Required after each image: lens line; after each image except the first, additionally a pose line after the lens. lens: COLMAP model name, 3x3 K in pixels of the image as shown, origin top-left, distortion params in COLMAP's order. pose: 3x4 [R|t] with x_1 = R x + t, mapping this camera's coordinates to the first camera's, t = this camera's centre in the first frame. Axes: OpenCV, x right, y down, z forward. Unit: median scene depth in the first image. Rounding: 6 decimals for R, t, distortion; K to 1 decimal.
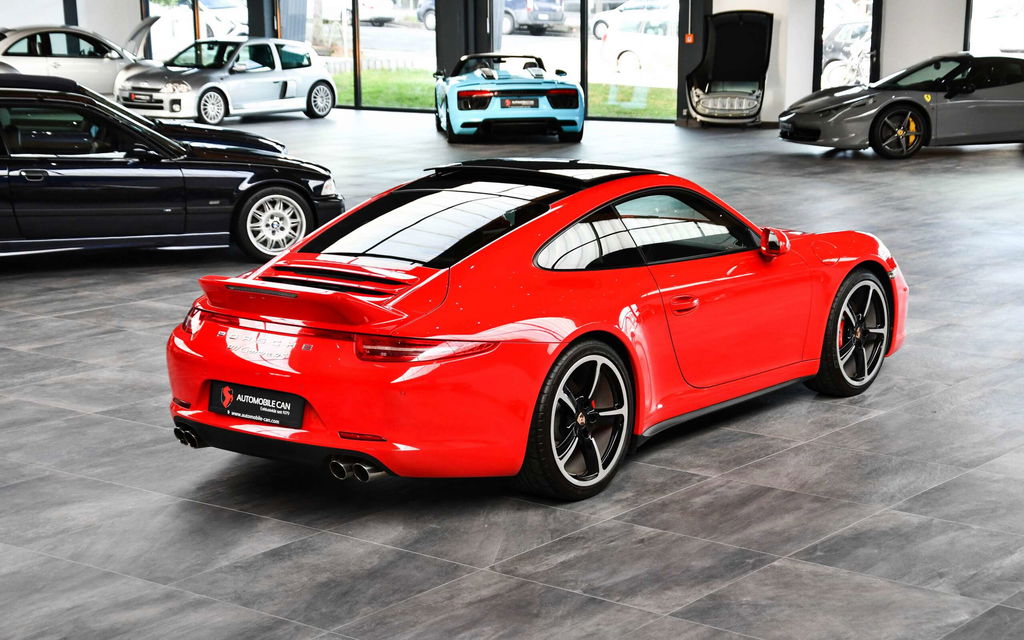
lens RADIAL K [[1669.3, 0, 512.0], [0, 1669.3, 320.0], [0, 0, 1]] dist [0.416707, 0.079099]
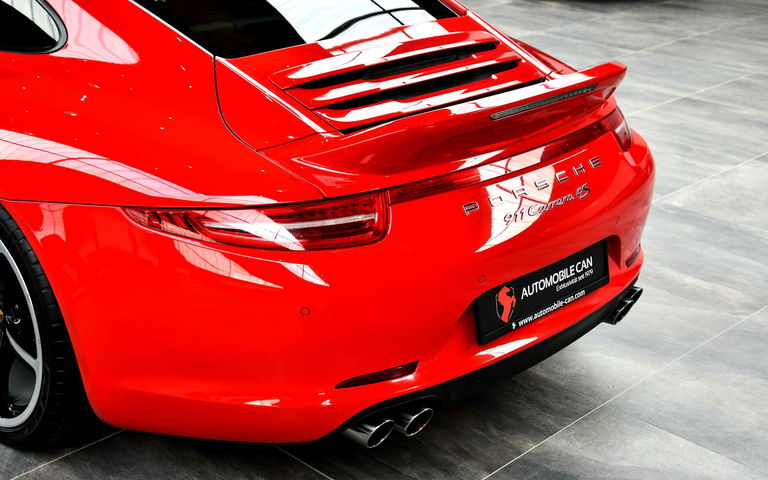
lens RADIAL K [[1152.8, 0, 384.0], [0, 1152.8, 240.0], [0, 0, 1]] dist [0.003979, 0.025562]
pose [[0.082725, -0.358390, 0.929900, -0.532918], [0.133150, 0.928707, 0.346085, -0.115163], [-0.987637, 0.095186, 0.124546, 1.010759]]
